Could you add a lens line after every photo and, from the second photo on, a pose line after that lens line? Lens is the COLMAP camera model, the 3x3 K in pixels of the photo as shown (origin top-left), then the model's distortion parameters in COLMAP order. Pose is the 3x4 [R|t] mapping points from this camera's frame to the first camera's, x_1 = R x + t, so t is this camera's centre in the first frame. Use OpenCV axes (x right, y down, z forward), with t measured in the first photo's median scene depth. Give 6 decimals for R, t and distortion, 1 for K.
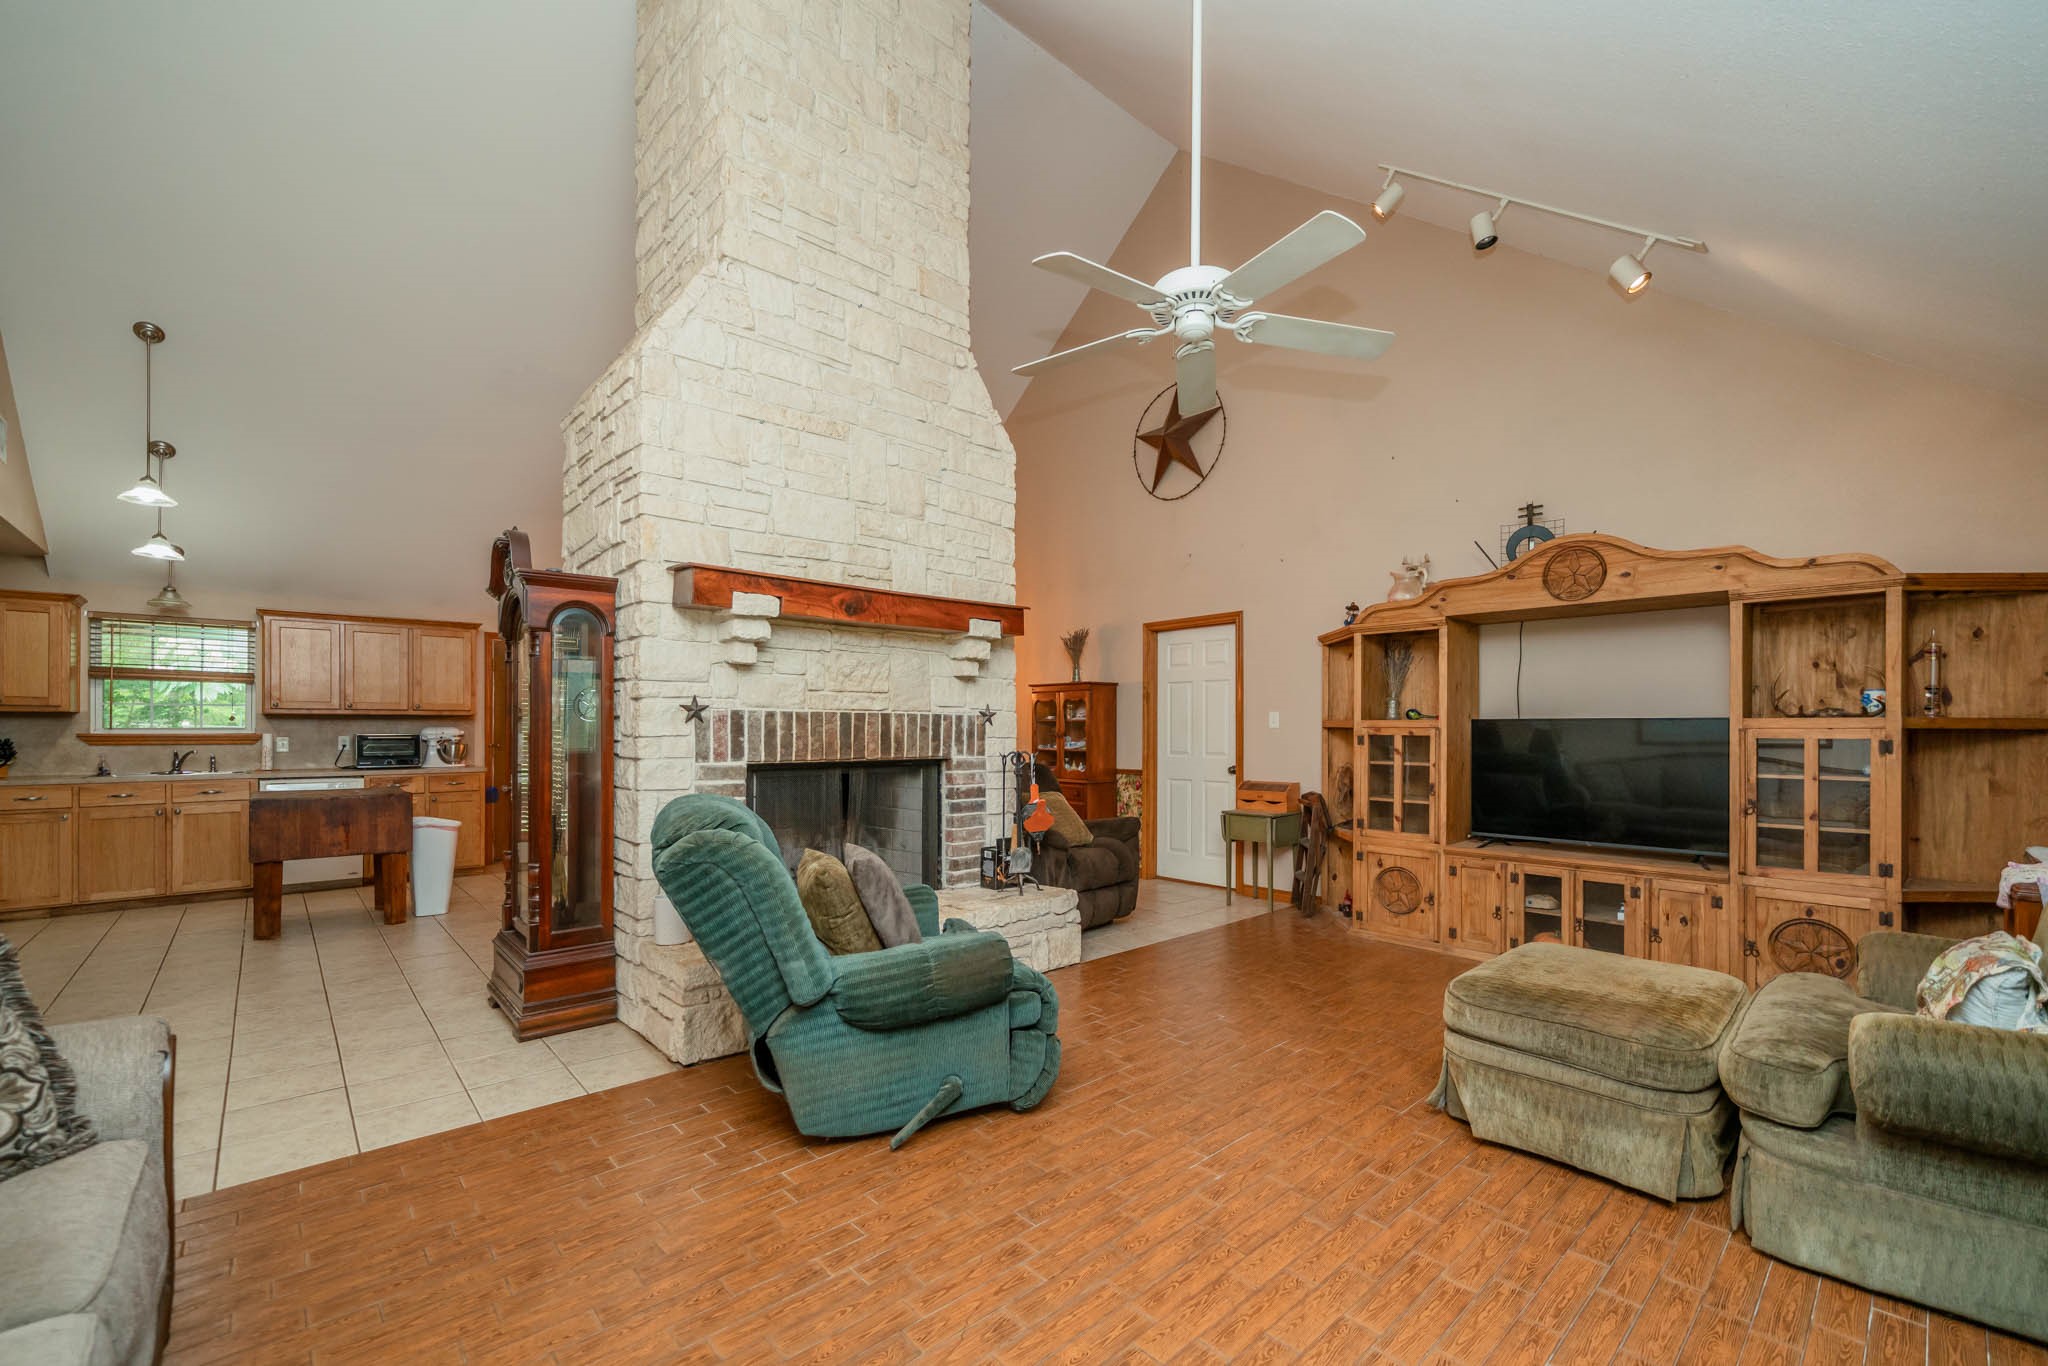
lens RADIAL K [[848.5, 0, 1025.2], [0, 848.5, 726.2], [0, 0, 1]] dist [0.000037, -0.000023]
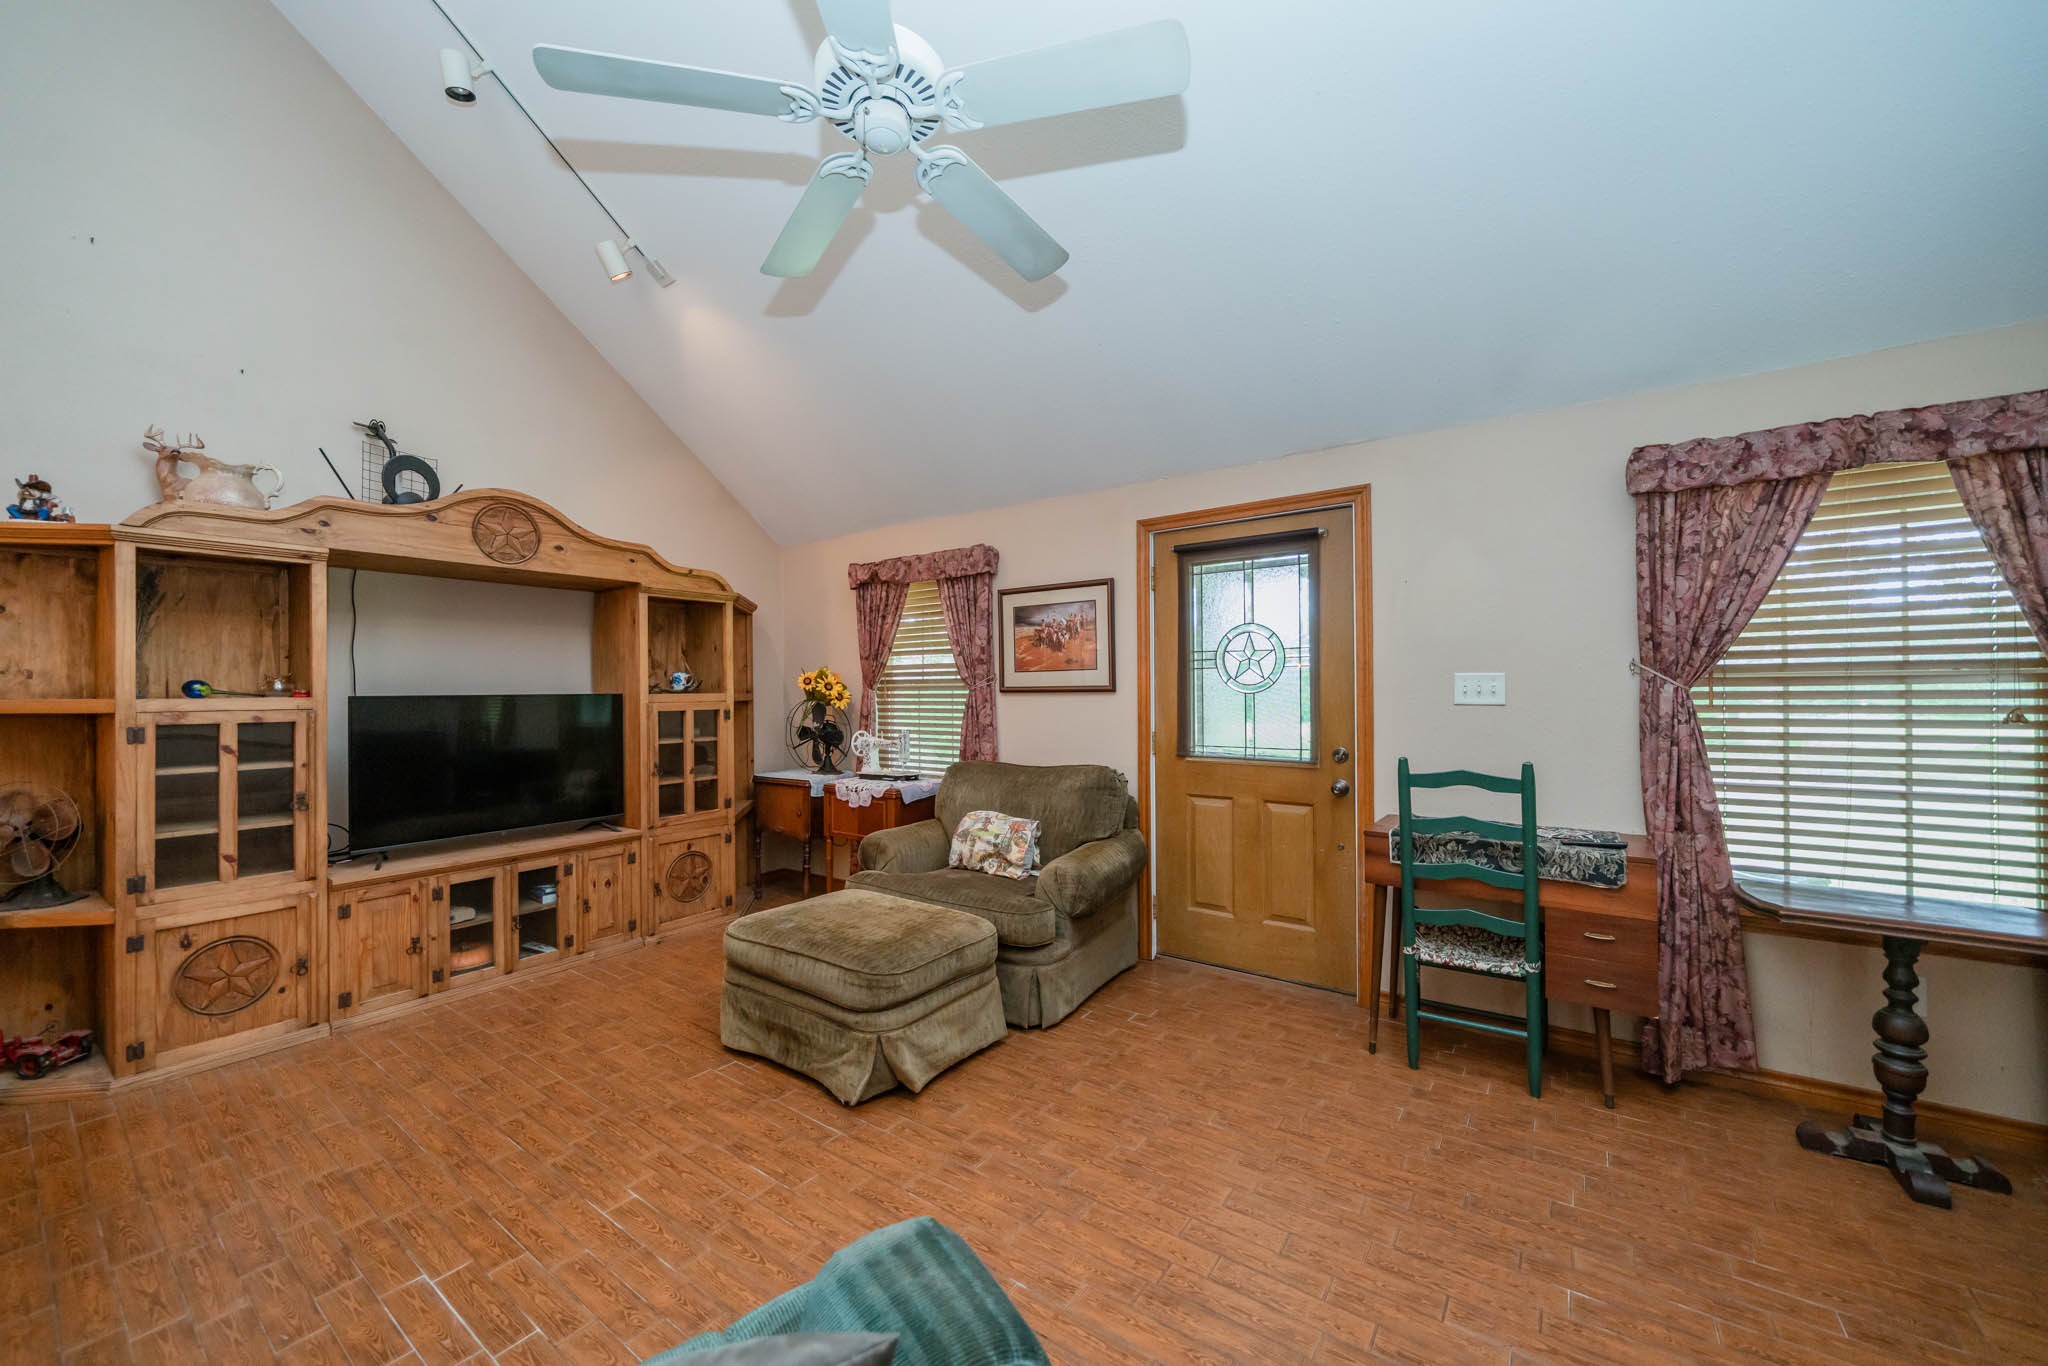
lens RADIAL K [[773.8, 0, 1024.0], [0, 773.8, 683.0], [0, 0, 1]] dist [-0.006505, -0.000203]
pose [[-0.214688, 0.007584, 0.976653, -0.269801], [0.007093, 0.999956, -0.006206, -0.013293], [-0.976657, 0.005595, -0.214732, 0.649985]]
